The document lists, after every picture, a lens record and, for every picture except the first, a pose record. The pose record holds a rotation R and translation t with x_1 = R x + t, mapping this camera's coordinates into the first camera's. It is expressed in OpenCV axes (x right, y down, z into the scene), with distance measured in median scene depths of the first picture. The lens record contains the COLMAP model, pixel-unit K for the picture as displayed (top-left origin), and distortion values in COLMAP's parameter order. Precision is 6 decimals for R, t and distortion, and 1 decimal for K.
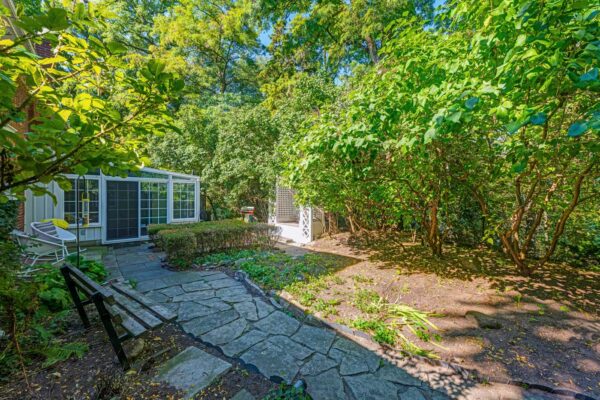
lens RADIAL K [[245.9, 0, 300.8], [0, 245.9, 202.5], [0, 0, 1]] dist [0.023262, -0.000992]
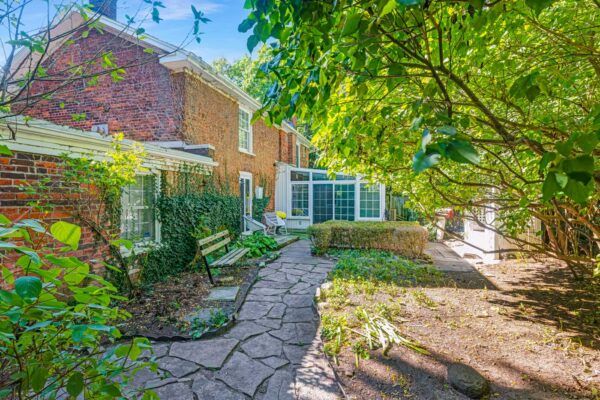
lens RADIAL K [[289.8, 0, 300.2], [0, 289.8, 197.3], [0, 0, 1]] dist [-0.000653, -0.000192]
pose [[0.569005, -0.004277, -0.822323, 0.445074], [-0.015018, 0.999766, -0.015592, 0.003637], [0.822197, 0.021222, 0.568807, 0.079135]]
